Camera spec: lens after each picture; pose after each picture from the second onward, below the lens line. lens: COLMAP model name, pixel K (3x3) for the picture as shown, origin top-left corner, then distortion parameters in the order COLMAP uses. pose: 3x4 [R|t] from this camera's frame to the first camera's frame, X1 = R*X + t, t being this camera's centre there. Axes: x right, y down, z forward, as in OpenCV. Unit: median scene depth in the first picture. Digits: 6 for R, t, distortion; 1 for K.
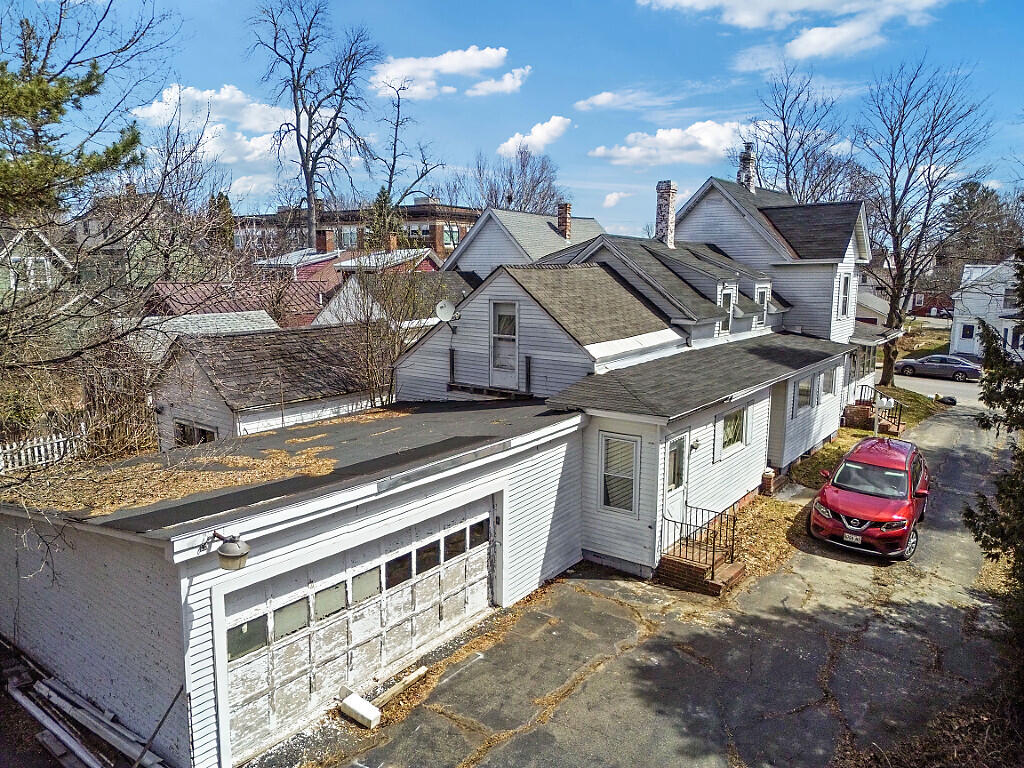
lens RADIAL K [[719.5, 0, 512.0], [0, 719.5, 384.0], [0, 0, 1]] dist [0.022573, -0.001691]
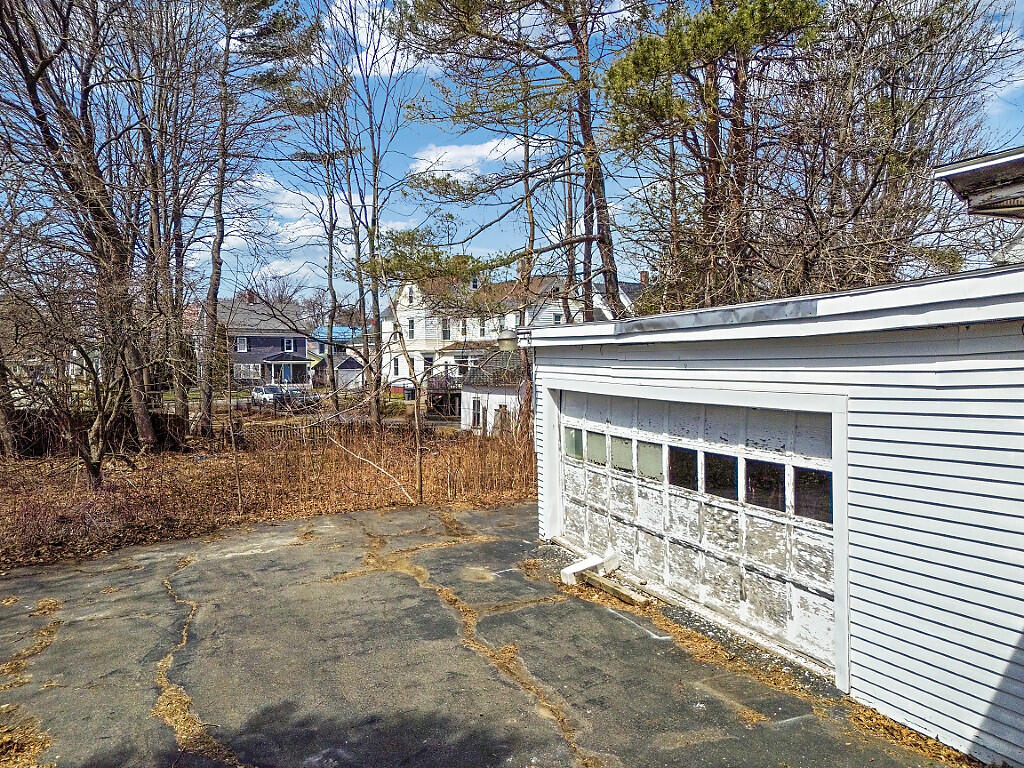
lens RADIAL K [[719.5, 0, 512.0], [0, 719.5, 384.0], [0, 0, 1]] dist [0.022573, -0.001691]
pose [[-0.494019, 0.020687, -0.869205, 0.555812], [-0.137953, 0.985188, 0.101854, 0.122413], [0.858437, 0.170227, -0.483848, 1.173244]]
